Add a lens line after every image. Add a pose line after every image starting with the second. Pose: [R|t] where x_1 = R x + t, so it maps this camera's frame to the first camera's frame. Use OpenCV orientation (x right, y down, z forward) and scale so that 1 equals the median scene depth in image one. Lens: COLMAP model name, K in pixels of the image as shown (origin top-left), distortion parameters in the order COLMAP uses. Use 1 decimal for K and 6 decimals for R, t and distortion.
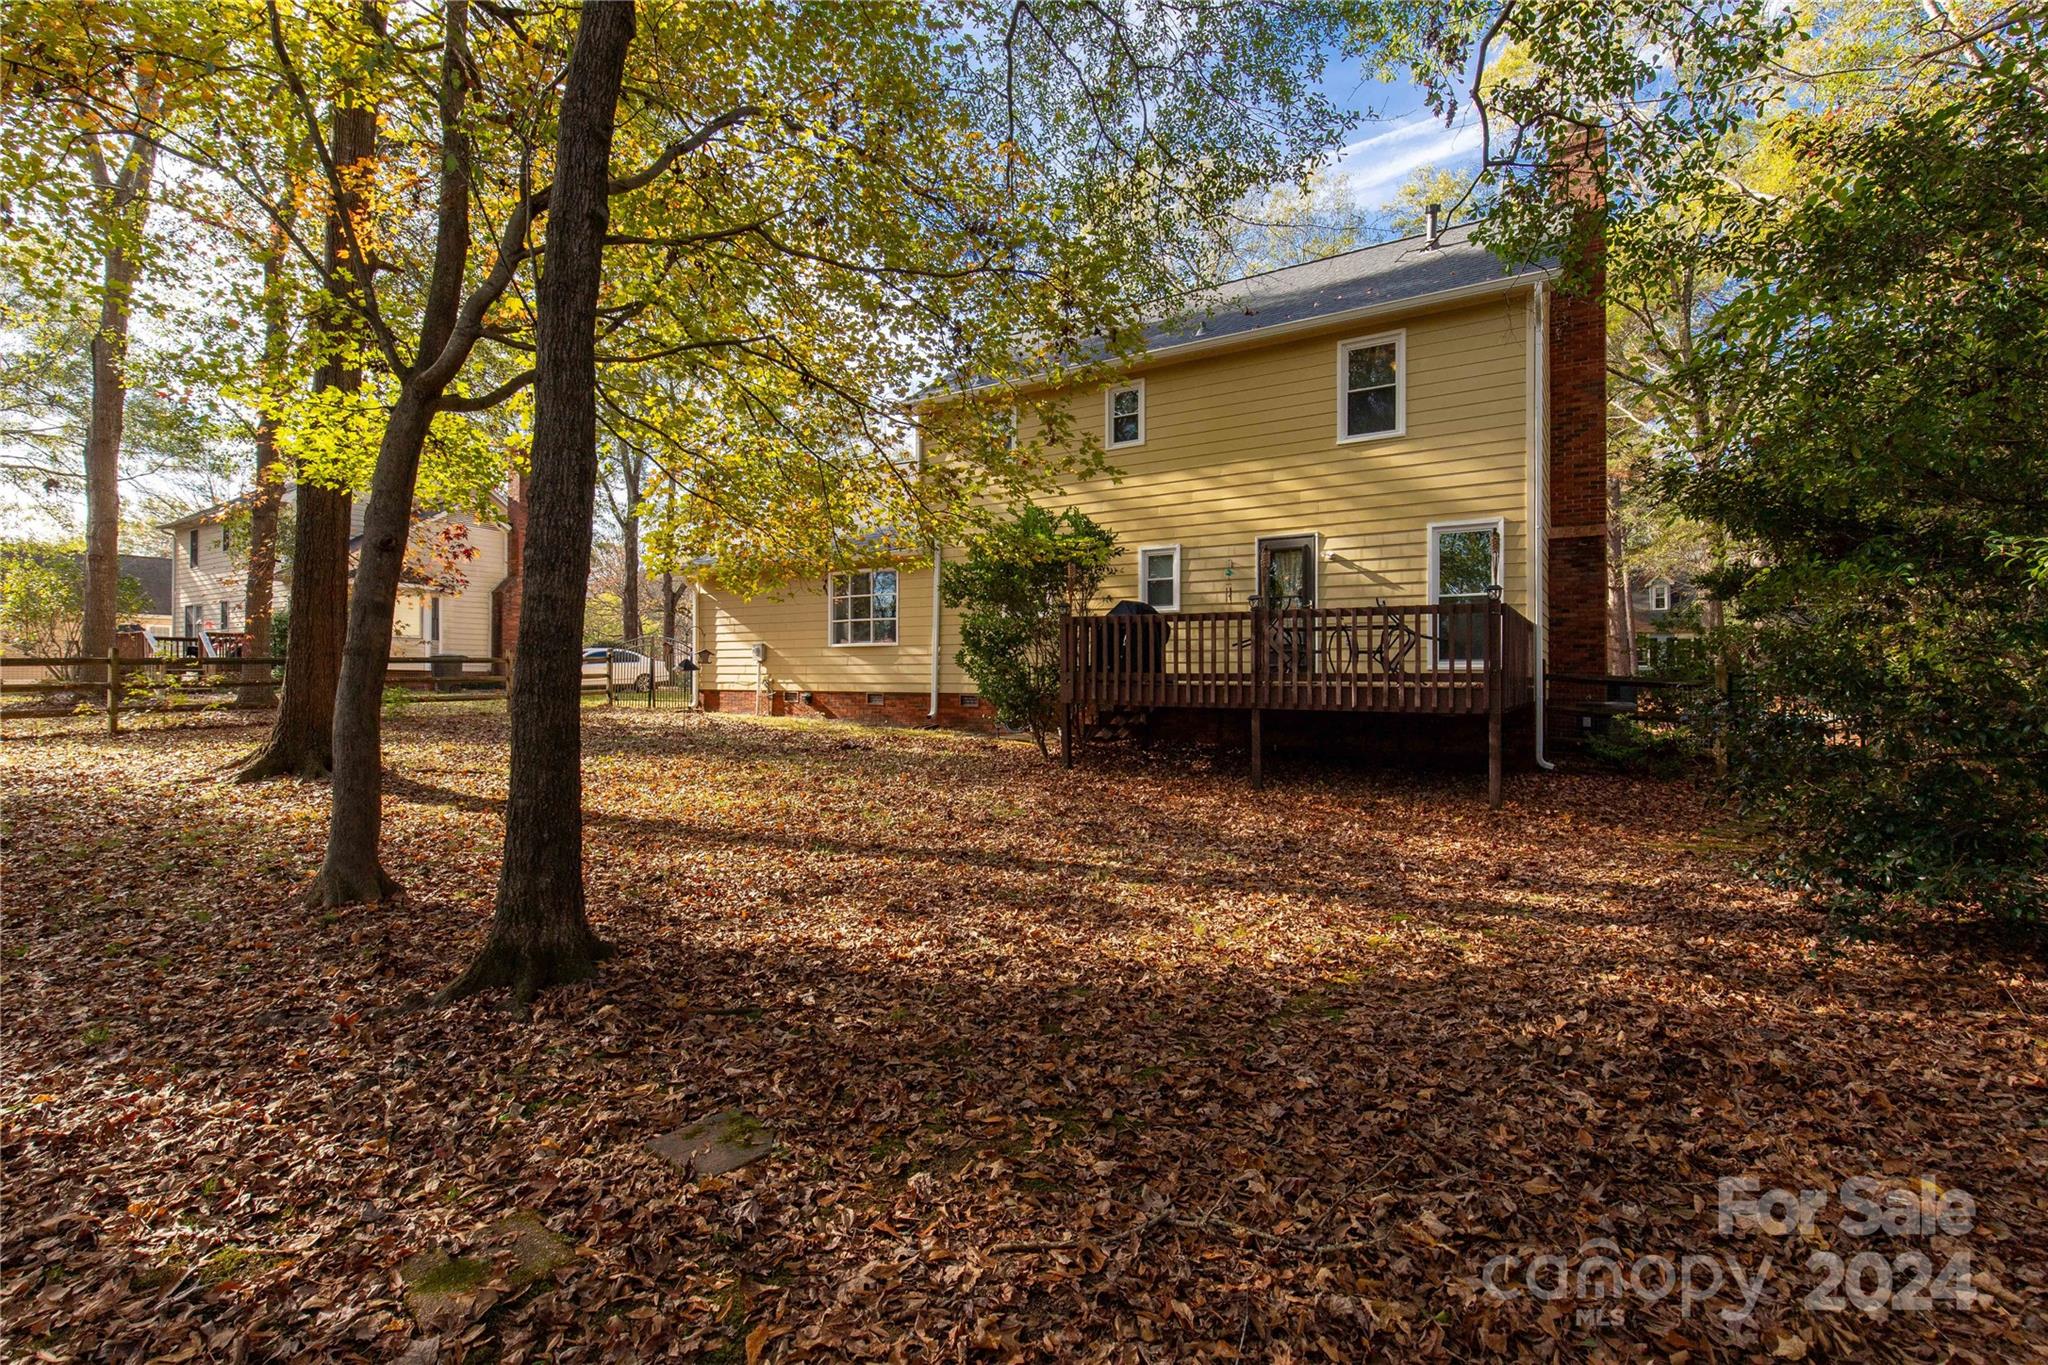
lens RADIAL K [[911.3, 0, 1023.9], [0, 911.3, 682.4], [0, 0, 1]] dist [0.001572, 0.000322]
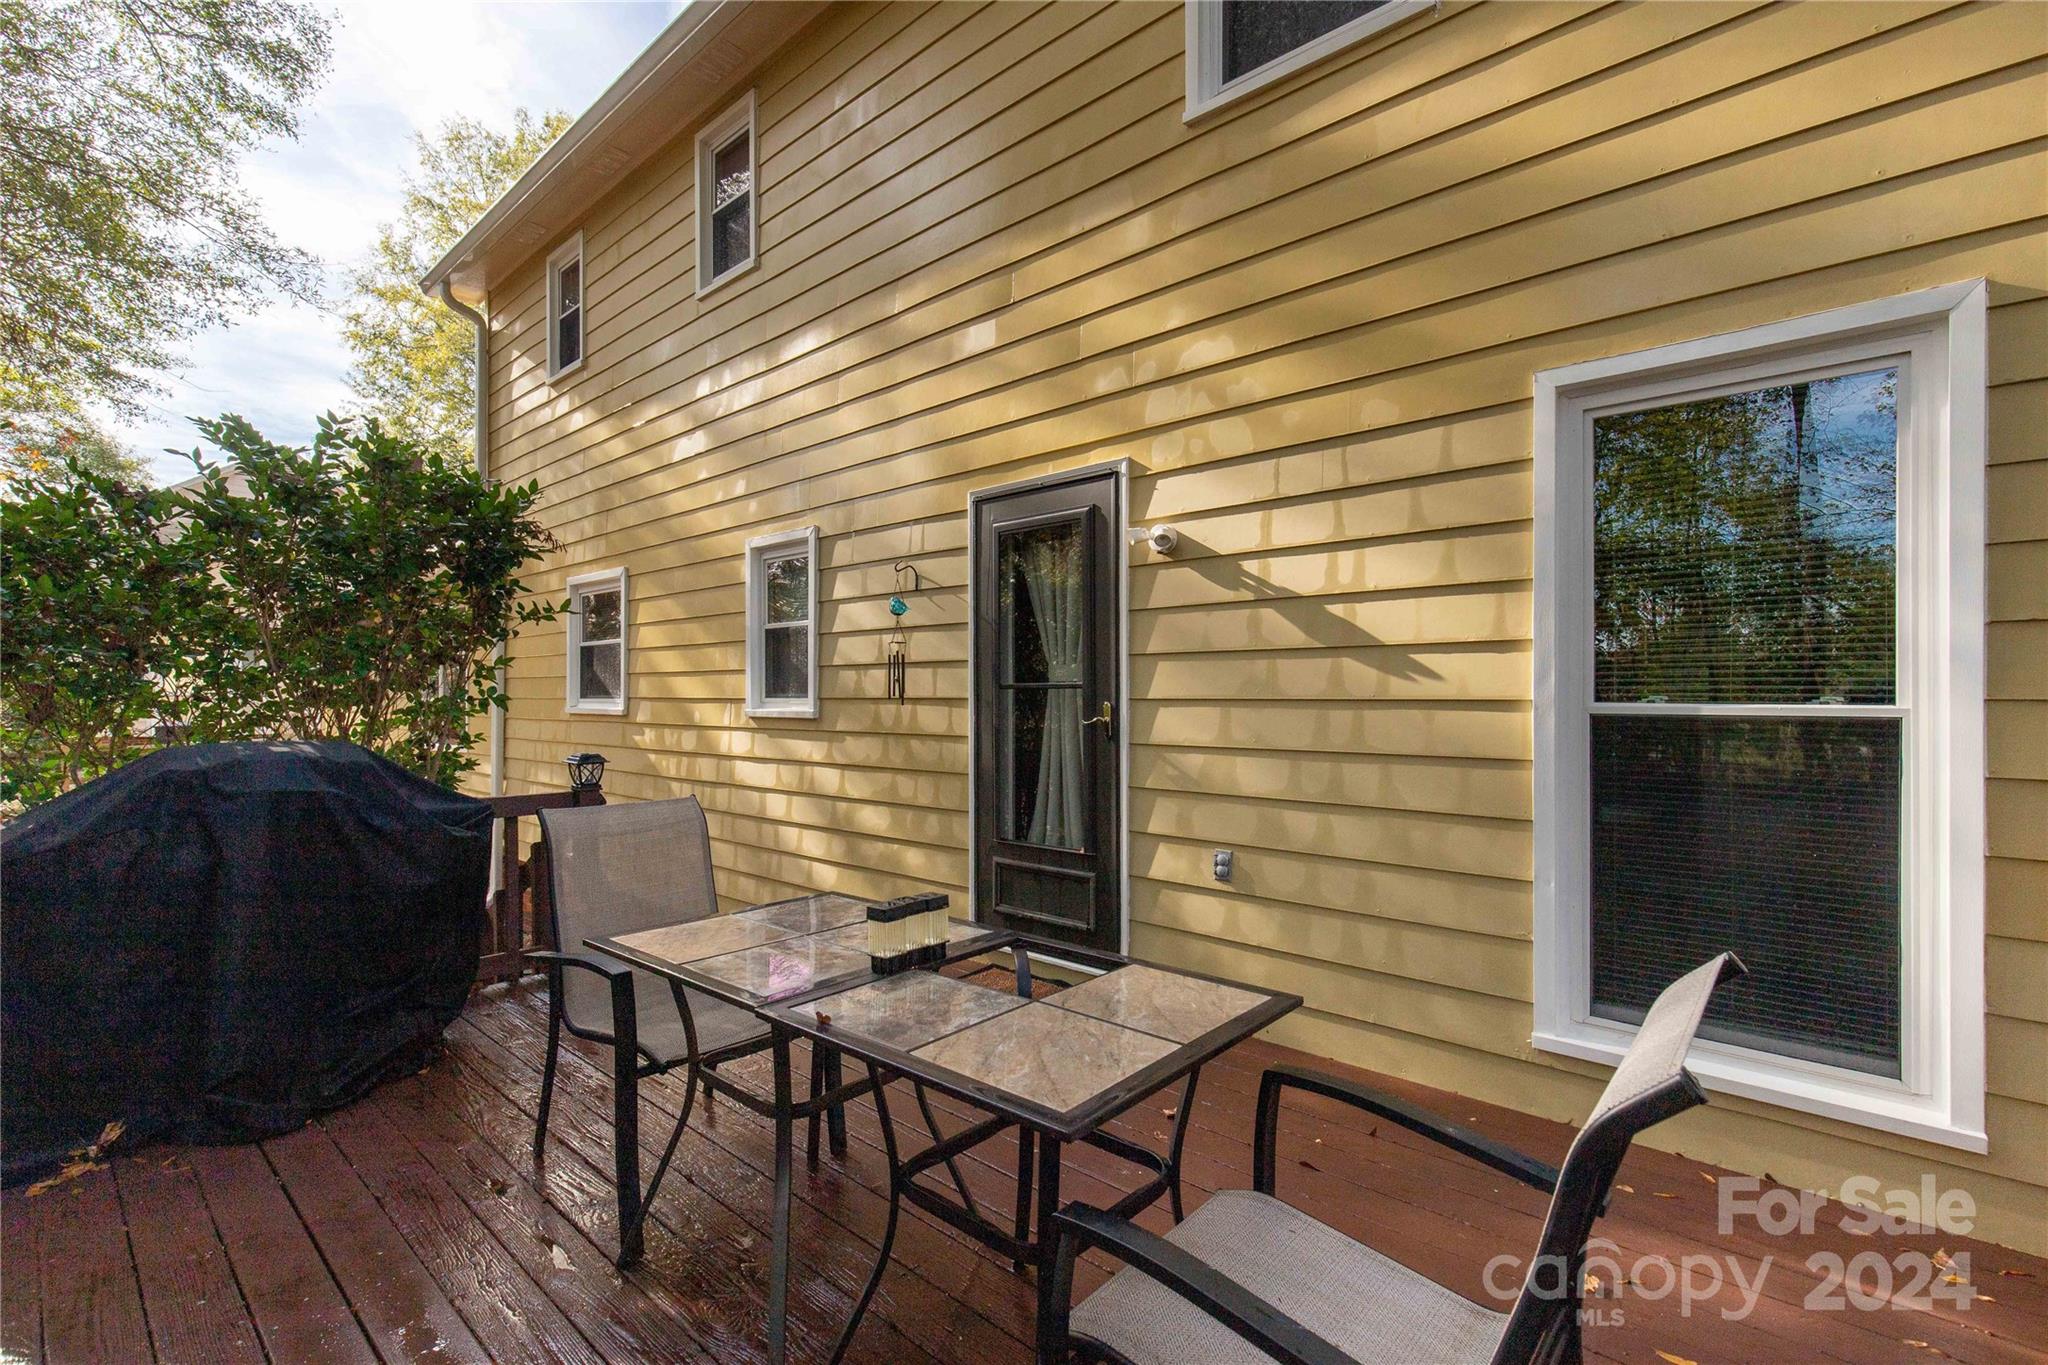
lens RADIAL K [[911.3, 0, 1024.7], [0, 911.3, 692.2], [0, 0, 1]] dist [0.001572, 0.000322]
pose [[0.968995, -0.003361, -0.247056, 0.324589], [0.004460, 0.999982, 0.003889, -0.085440], [0.247039, -0.004870, 0.968993, 0.651245]]
